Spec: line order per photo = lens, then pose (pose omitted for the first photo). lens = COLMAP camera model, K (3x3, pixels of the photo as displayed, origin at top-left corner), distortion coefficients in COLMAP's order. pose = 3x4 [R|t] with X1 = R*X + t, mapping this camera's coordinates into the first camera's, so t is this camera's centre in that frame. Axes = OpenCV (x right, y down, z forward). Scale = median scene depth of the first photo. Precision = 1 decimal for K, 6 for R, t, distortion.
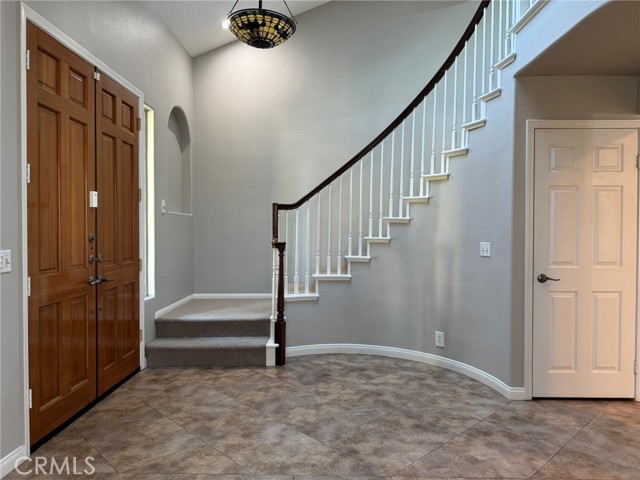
lens RADIAL K [[444.3, 0, 317.5], [0, 444.3, 238.7], [0, 0, 1]] dist [0.067862, -0.089617]
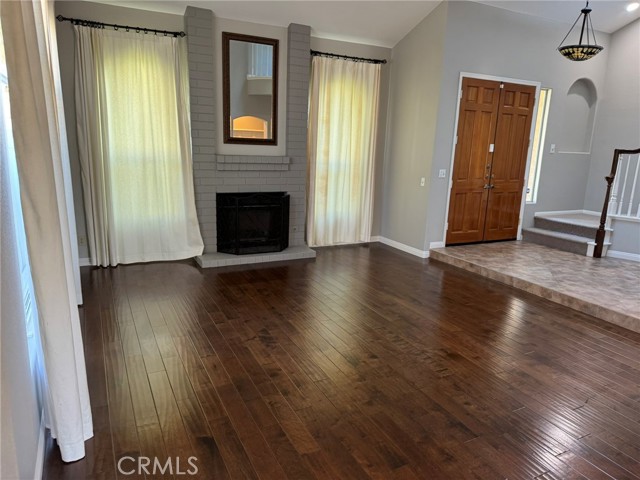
lens RADIAL K [[444.3, 0, 336.8], [0, 444.3, 238.4], [0, 0, 1]] dist [0.067862, -0.089617]
pose [[0.497560, 0.201755, -0.843640, 0.768227], [-0.059694, 0.978233, 0.198737, -0.034775], [0.865373, -0.048524, 0.498773, -0.541249]]
